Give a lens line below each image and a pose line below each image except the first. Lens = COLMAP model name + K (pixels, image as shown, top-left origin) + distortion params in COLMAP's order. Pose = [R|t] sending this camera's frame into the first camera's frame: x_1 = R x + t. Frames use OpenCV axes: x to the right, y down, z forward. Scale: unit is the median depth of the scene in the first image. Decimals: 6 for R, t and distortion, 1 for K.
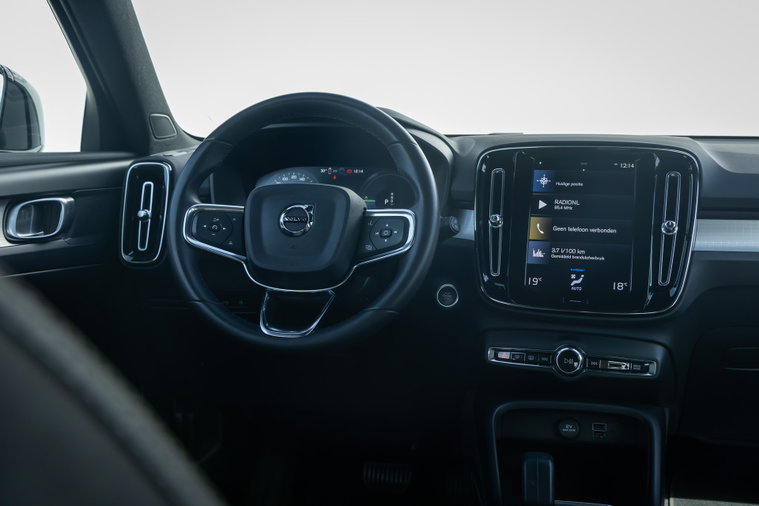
lens RADIAL K [[795.5, 0, 401.4], [0, 795.5, 242.5], [0, 0, 1]] dist [0.007961, 0.000000]
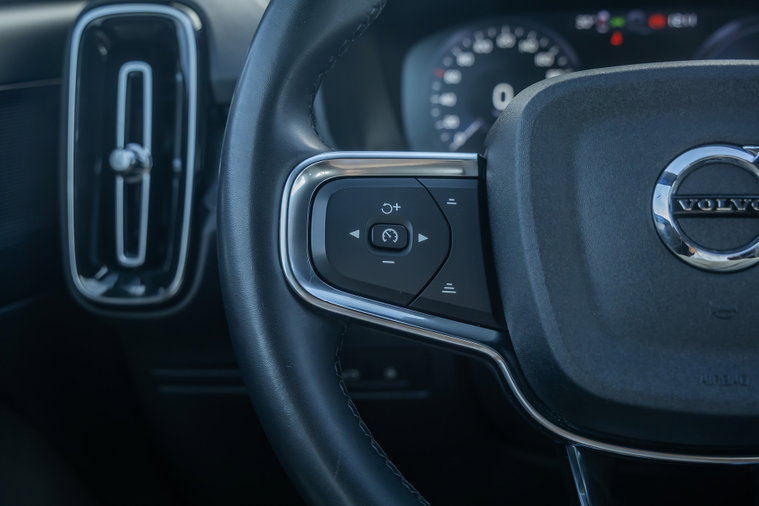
lens RADIAL K [[823.5, 0, 380.2], [0, 823.5, 250.0], [0, 0, 1]] dist [0.034445, 0.000000]
pose [[0.999839, -0.017512, -0.003894, -0.234157], [0.017926, 0.983828, 0.178215, -0.065773], [0.000710, -0.178256, 0.983984, 0.700508]]
